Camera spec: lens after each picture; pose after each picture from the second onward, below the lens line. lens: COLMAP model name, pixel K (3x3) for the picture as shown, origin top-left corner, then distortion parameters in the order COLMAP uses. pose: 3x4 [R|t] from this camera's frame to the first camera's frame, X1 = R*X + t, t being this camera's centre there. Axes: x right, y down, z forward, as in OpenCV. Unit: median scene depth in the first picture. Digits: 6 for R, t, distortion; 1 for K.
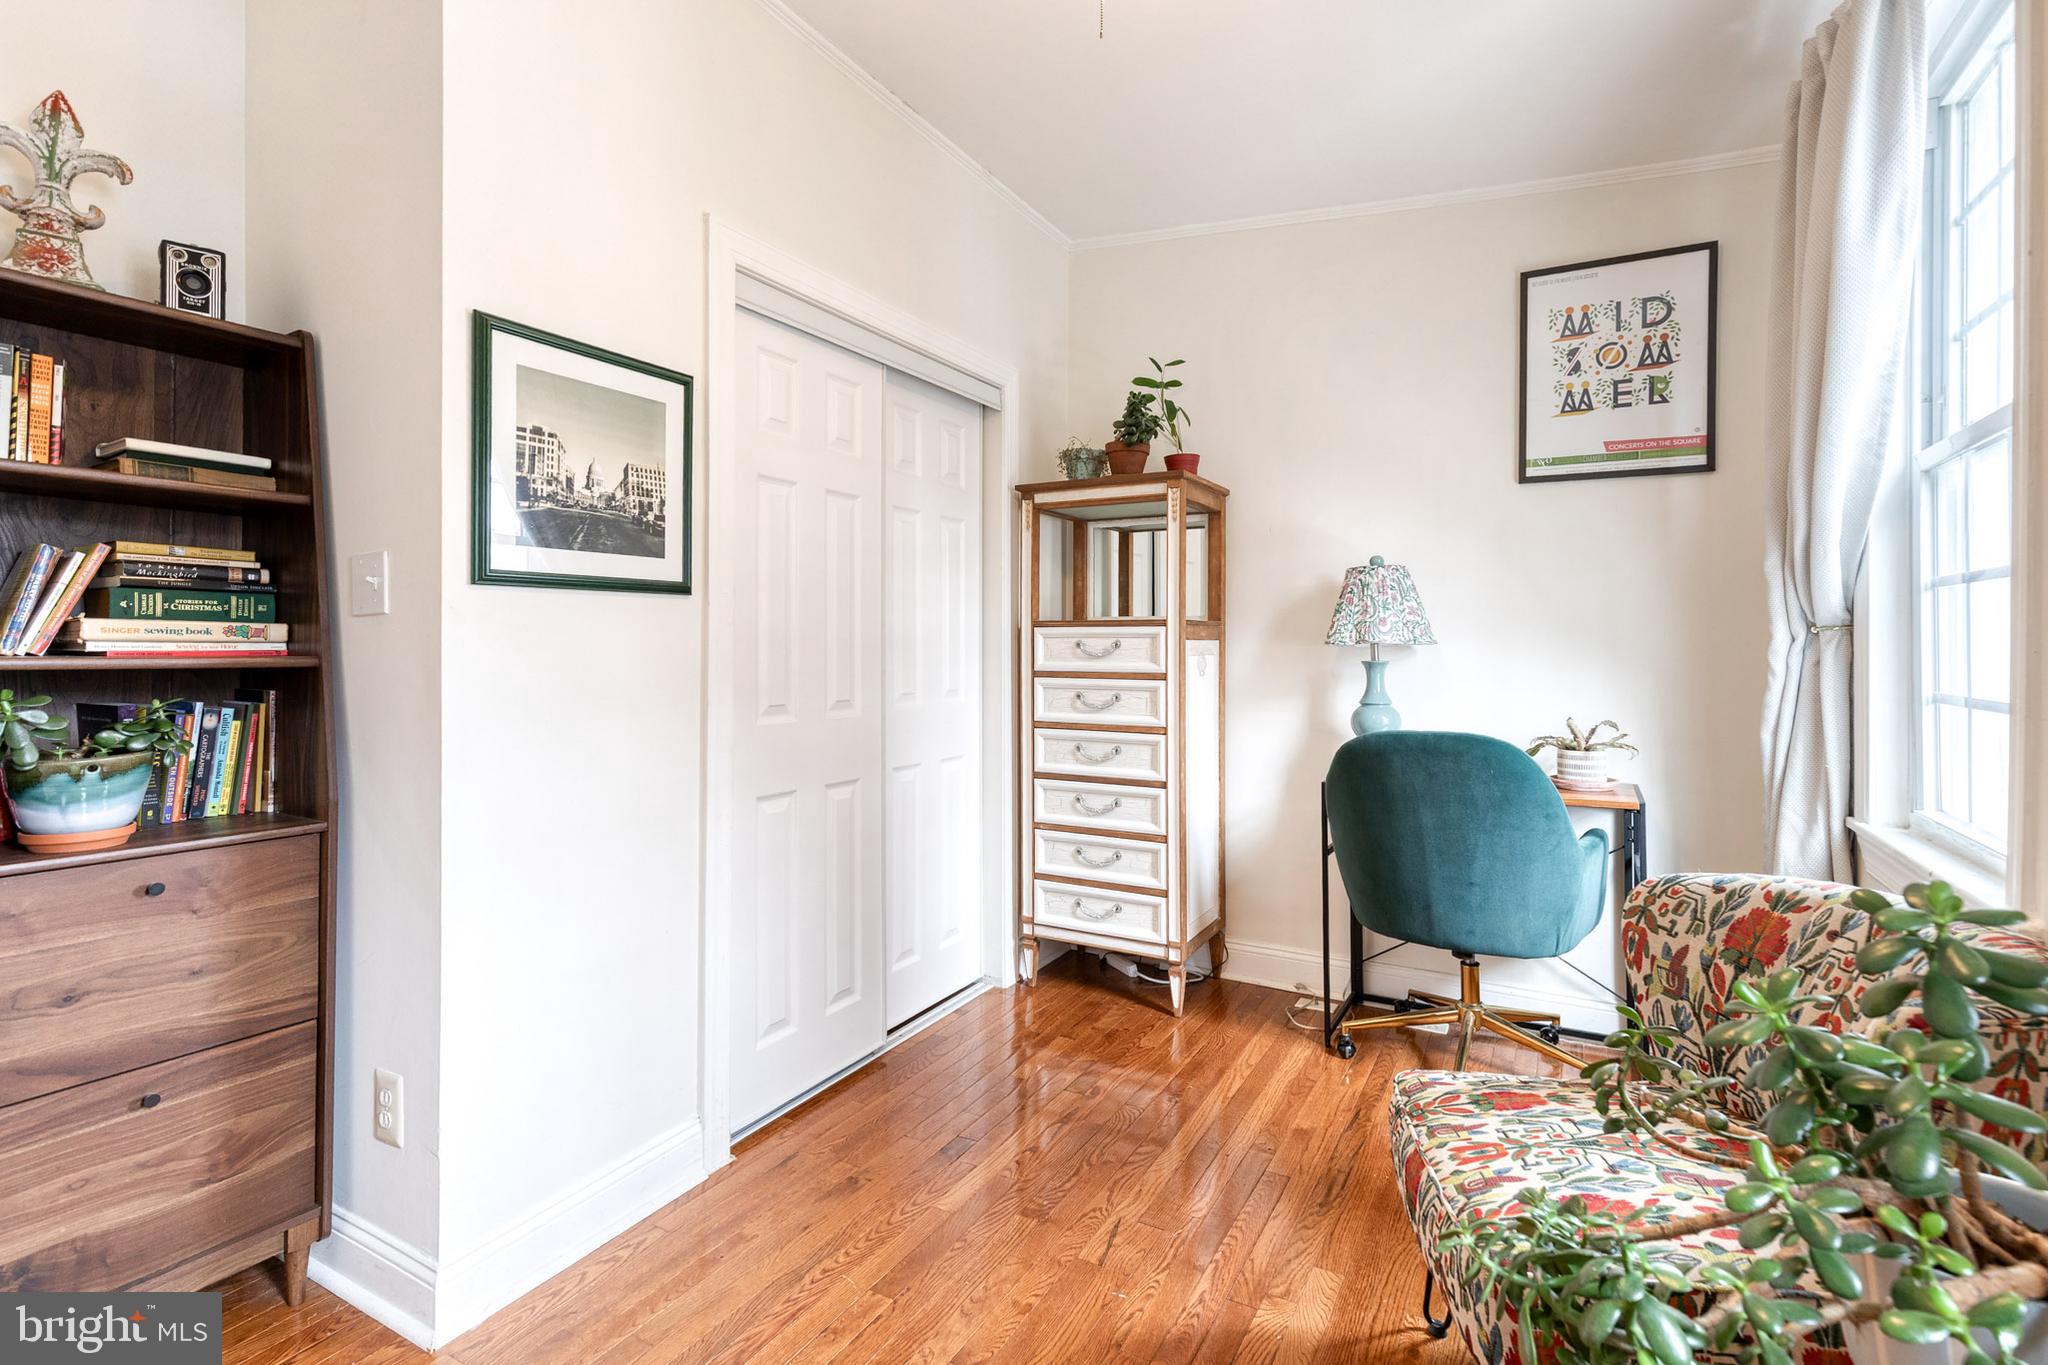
lens RADIAL K [[939.9, 0, 1018.4], [0, 939.9, 646.3], [0, 0, 1]] dist [0.011184, -0.001924]
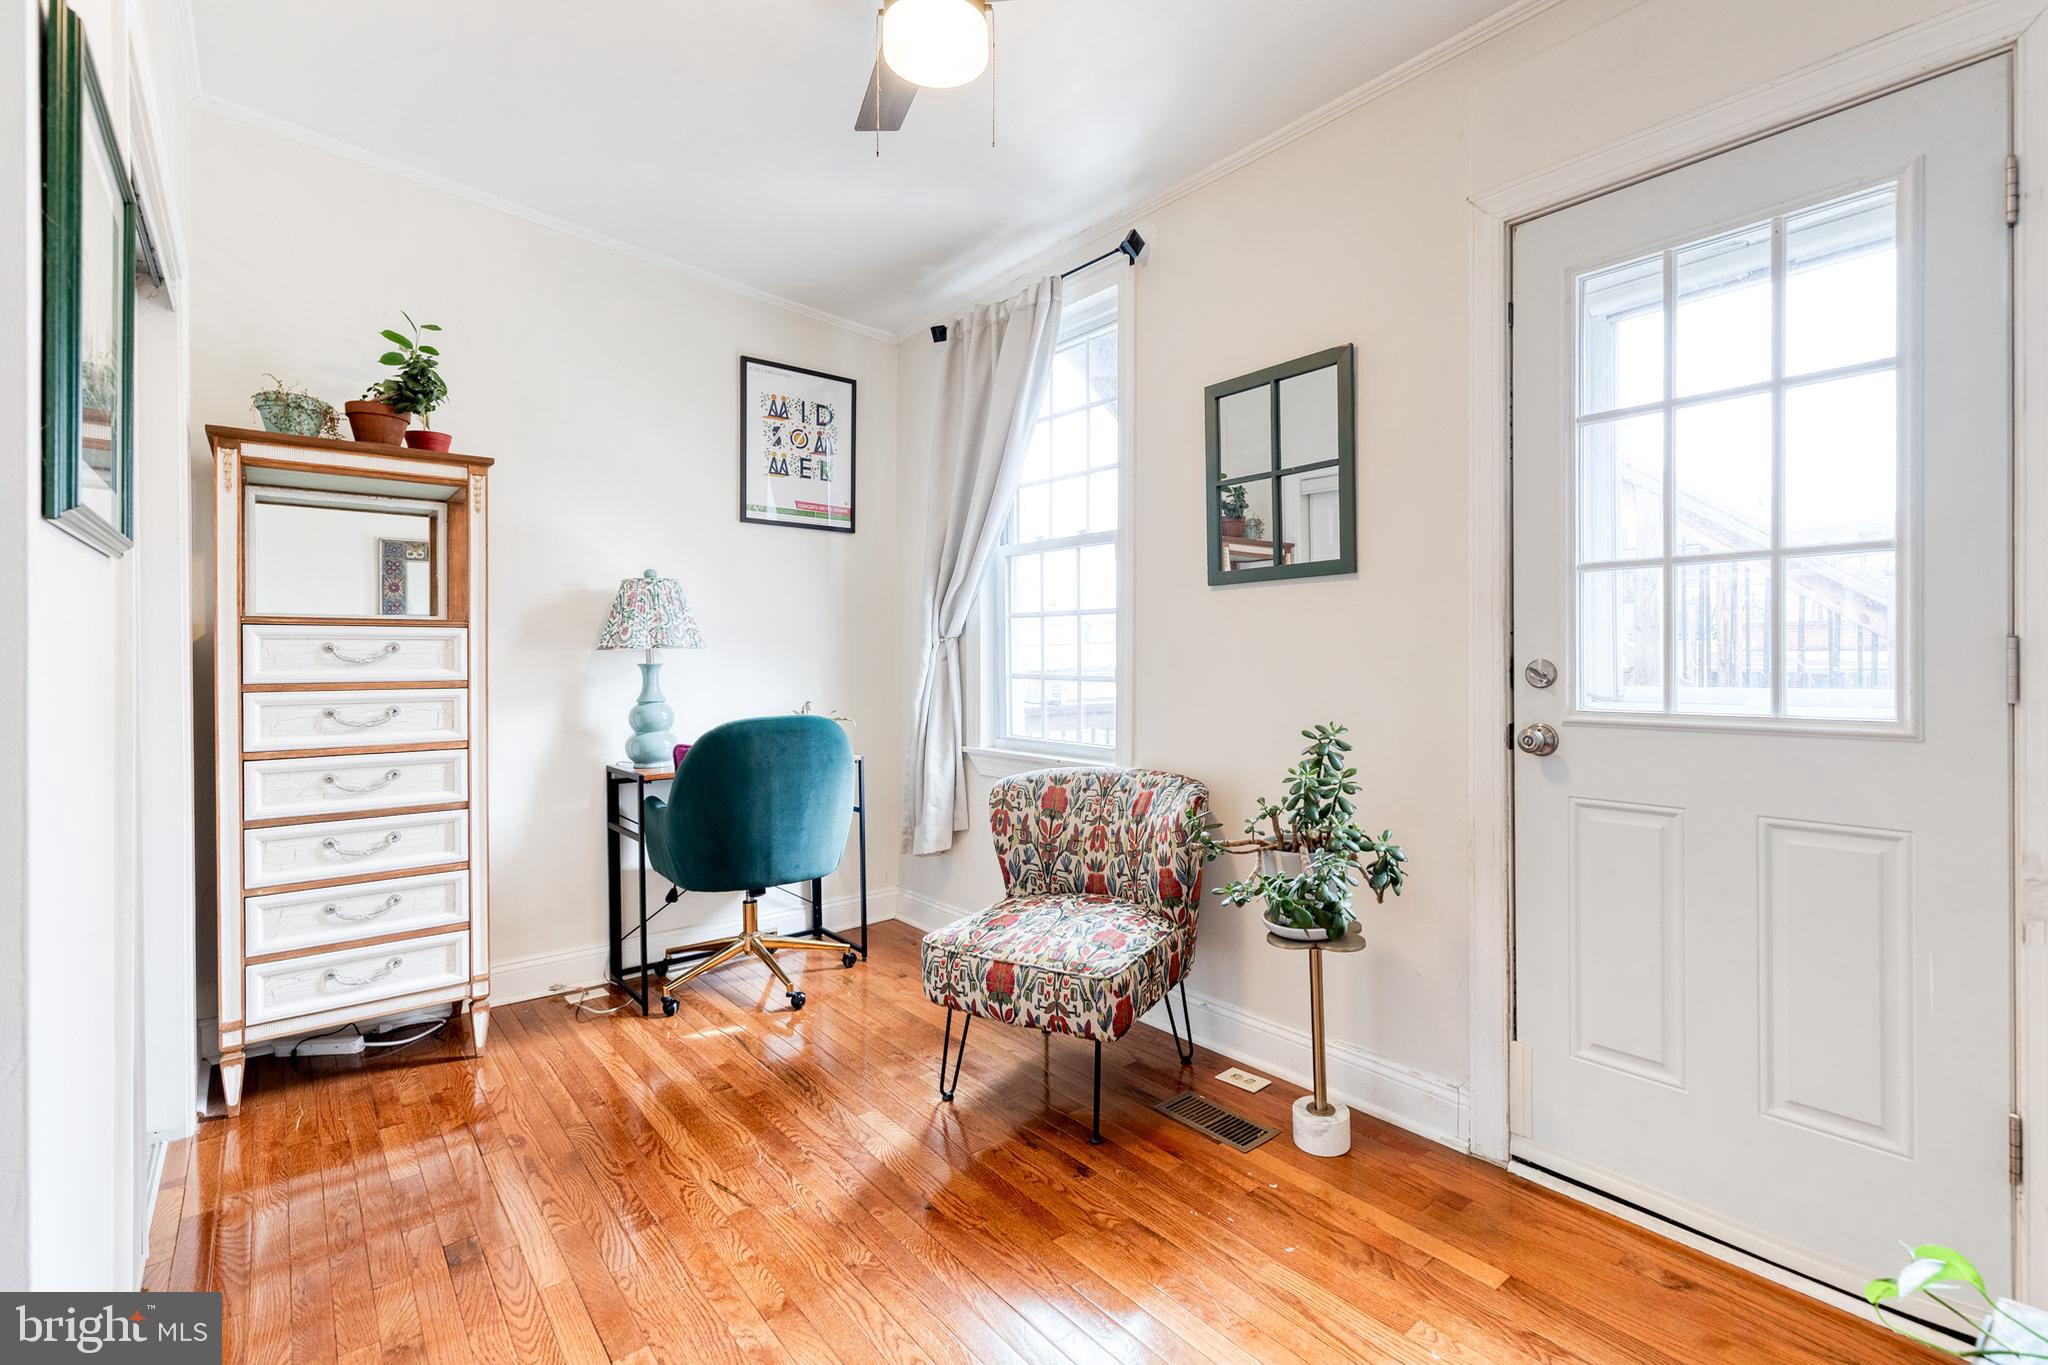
lens RADIAL K [[939.9, 0, 1017.1], [0, 939.9, 663.1], [0, 0, 1]] dist [0.011184, -0.001924]
pose [[0.370294, -0.012674, 0.928828, -0.532618], [0.004758, 0.999920, 0.011748, 0.004595], [-0.928902, 0.000069, 0.370325, 0.195689]]
